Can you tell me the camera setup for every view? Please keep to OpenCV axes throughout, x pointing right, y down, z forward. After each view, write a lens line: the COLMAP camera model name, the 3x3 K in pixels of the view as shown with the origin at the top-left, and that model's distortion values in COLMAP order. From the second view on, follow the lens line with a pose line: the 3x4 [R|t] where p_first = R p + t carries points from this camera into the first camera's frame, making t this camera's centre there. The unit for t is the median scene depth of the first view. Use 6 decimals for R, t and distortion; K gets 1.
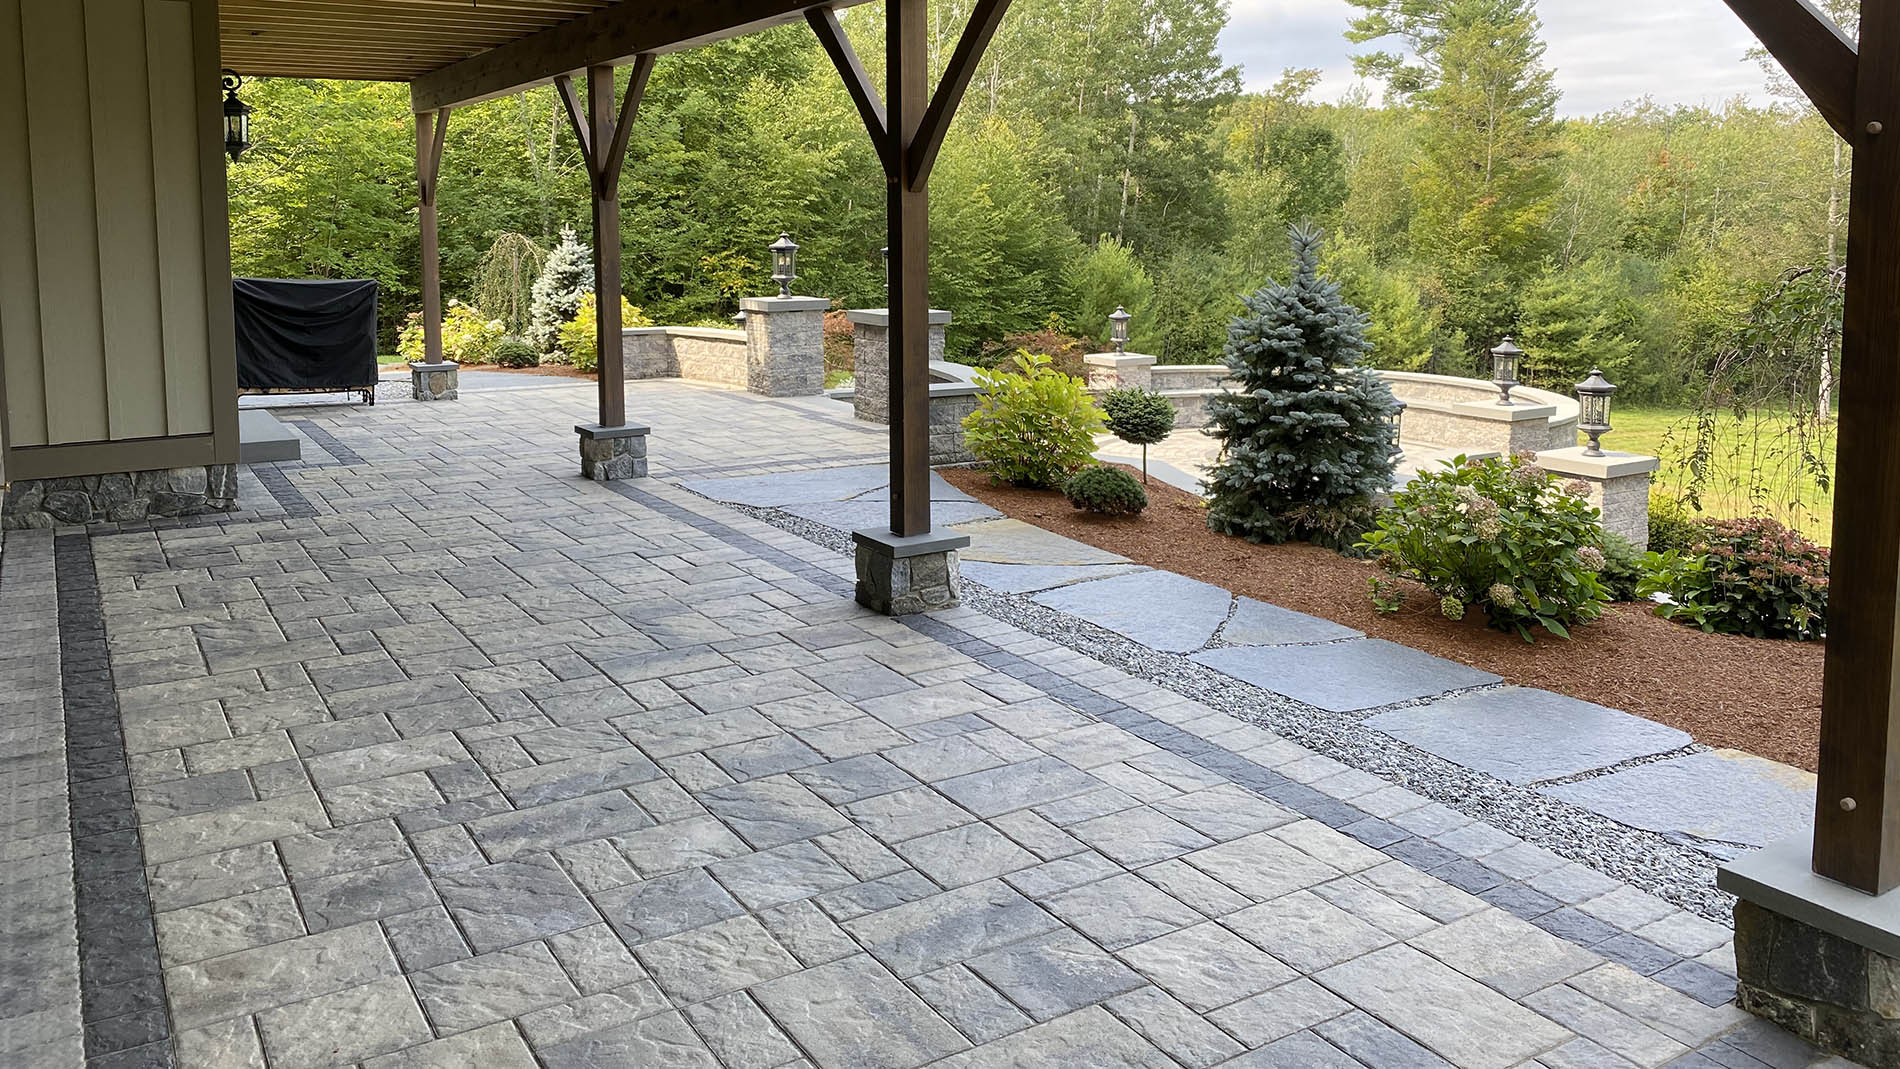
lens RADIAL K [[1454.4, 0, 950.0], [0, 1454.4, 534.5], [0, 0, 1]] dist [0.001315, -0.001576]
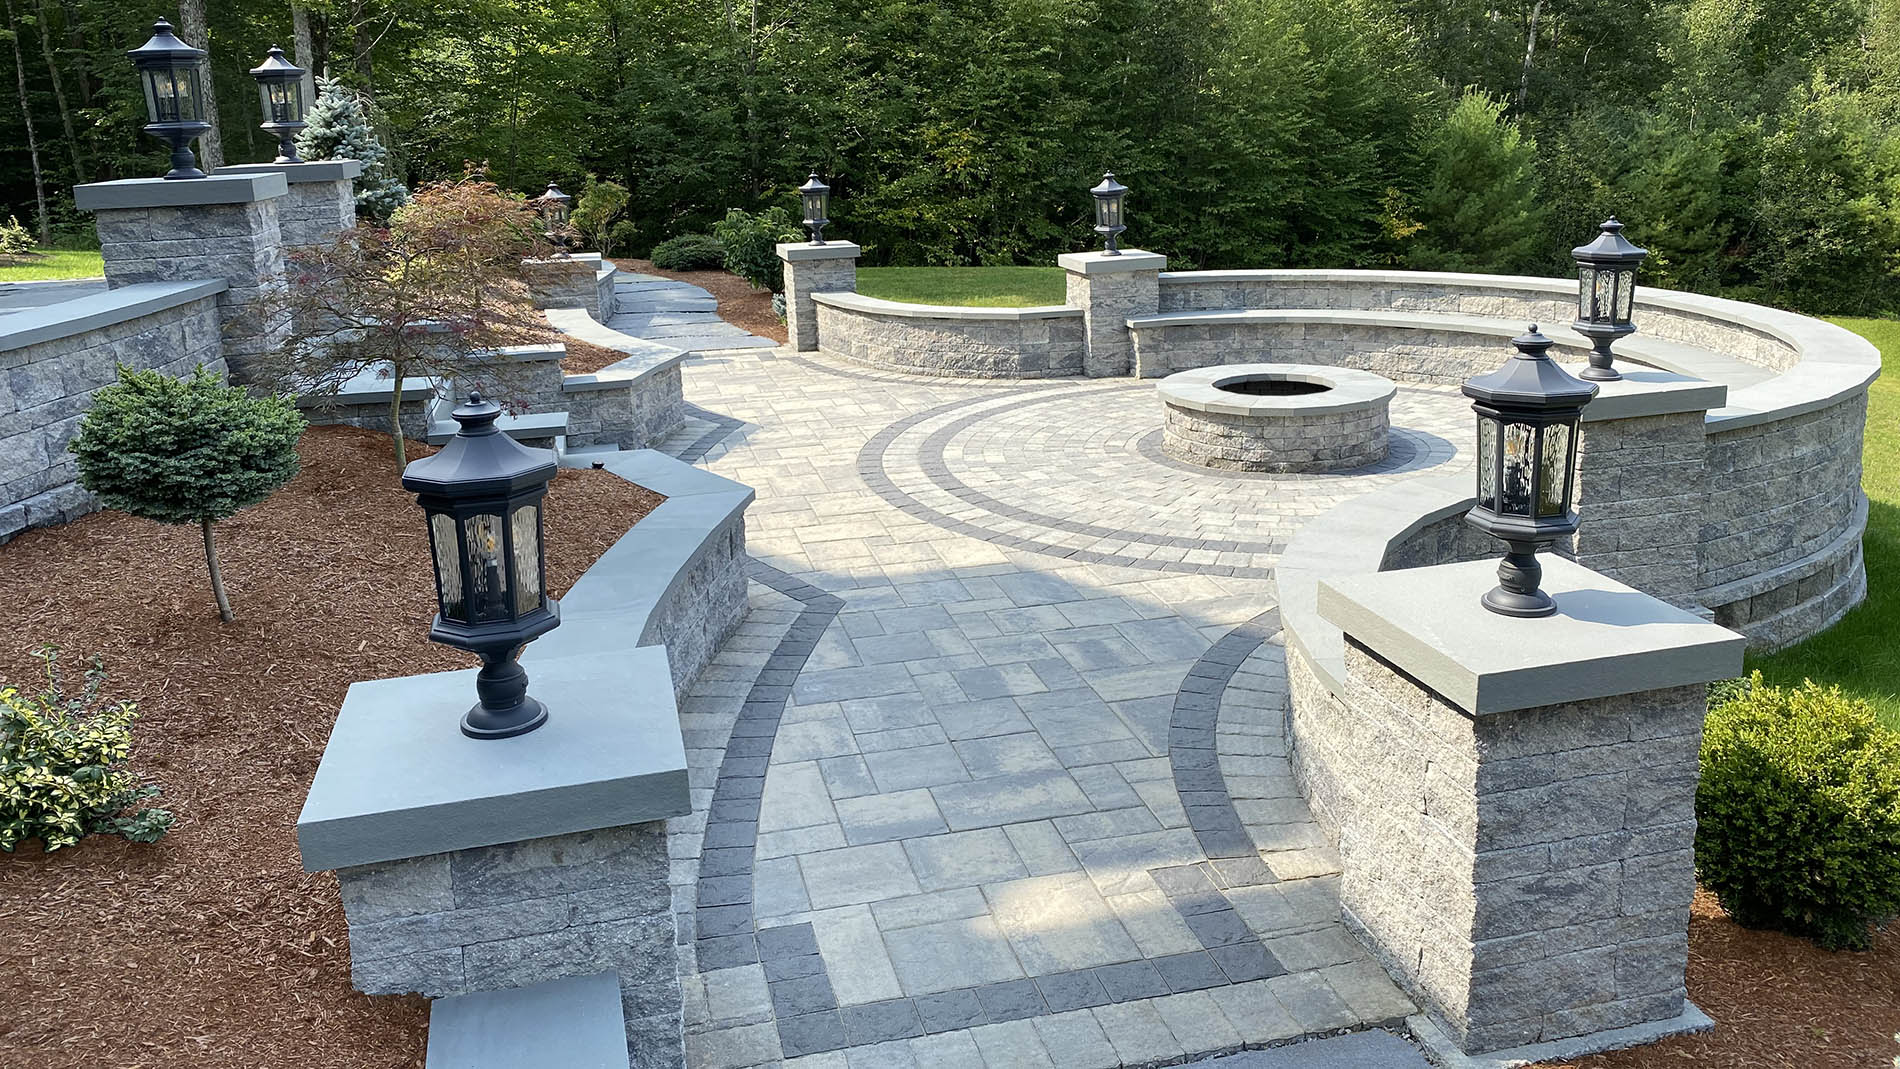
lens RADIAL K [[1454.4, 0, 950.0], [0, 1454.4, 534.5], [0, 0, 1]] dist [0.001315, -0.001576]
pose [[0.950415, 0.059507, -0.305238, 0.094574], [-0.035312, 0.995824, 0.084190, -0.020613], [0.308973, -0.069237, 0.948547, 0.146676]]
